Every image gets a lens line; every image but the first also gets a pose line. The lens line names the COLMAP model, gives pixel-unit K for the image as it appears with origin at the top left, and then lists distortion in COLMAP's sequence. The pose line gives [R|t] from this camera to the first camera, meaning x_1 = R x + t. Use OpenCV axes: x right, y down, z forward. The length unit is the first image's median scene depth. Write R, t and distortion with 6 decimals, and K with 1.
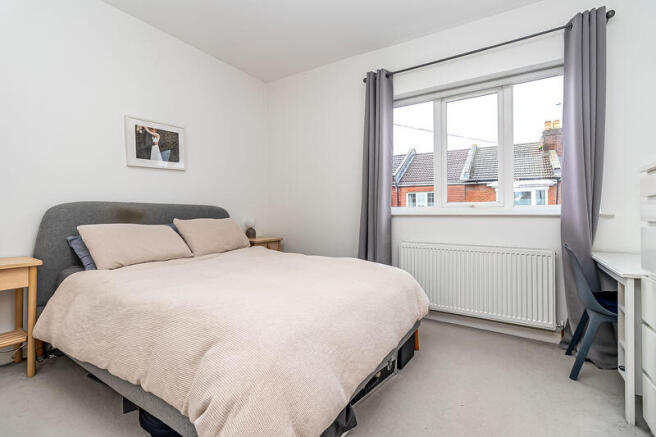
lens RADIAL K [[300.2, 0, 329.7], [0, 300.2, 214.0], [0, 0, 1]] dist [-0.000192, 0.000234]
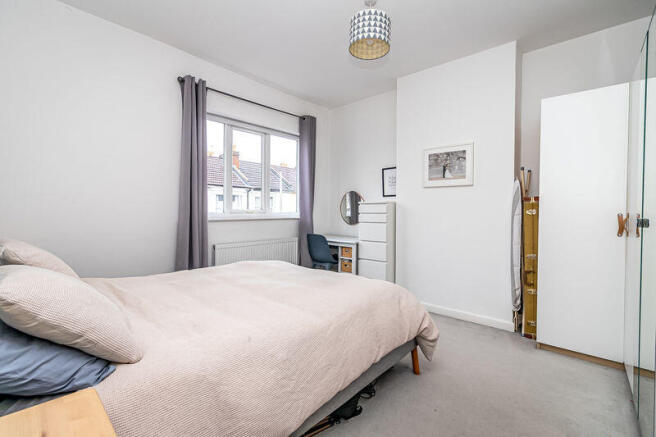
lens RADIAL K [[300.2, 0, 330.0], [0, 300.2, 214.3], [0, 0, 1]] dist [-0.000192, 0.000234]
pose [[0.149648, -0.006678, 0.988717, -0.823785], [0.005156, 0.999969, 0.005974, -0.023573], [-0.988726, 0.004204, 0.149678, 0.429800]]
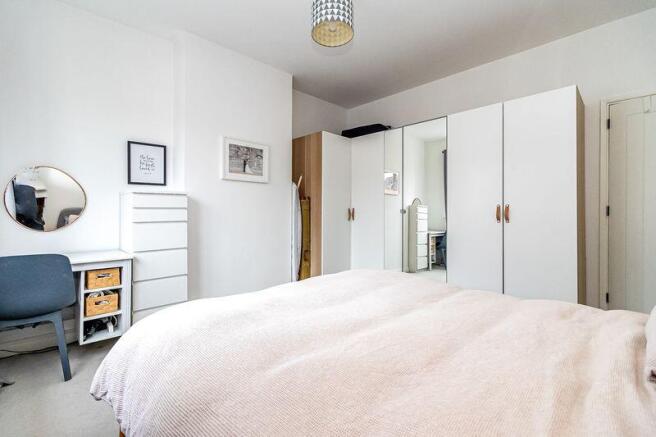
lens RADIAL K [[300.2, 0, 328.9], [0, 300.2, 214.7], [0, 0, 1]] dist [-0.000192, 0.000234]
pose [[-0.976657, 0.003049, 0.214784, -0.173969], [0.007194, 0.999803, 0.018524, -0.013645], [-0.214685, 0.019636, -0.976486, 1.195110]]
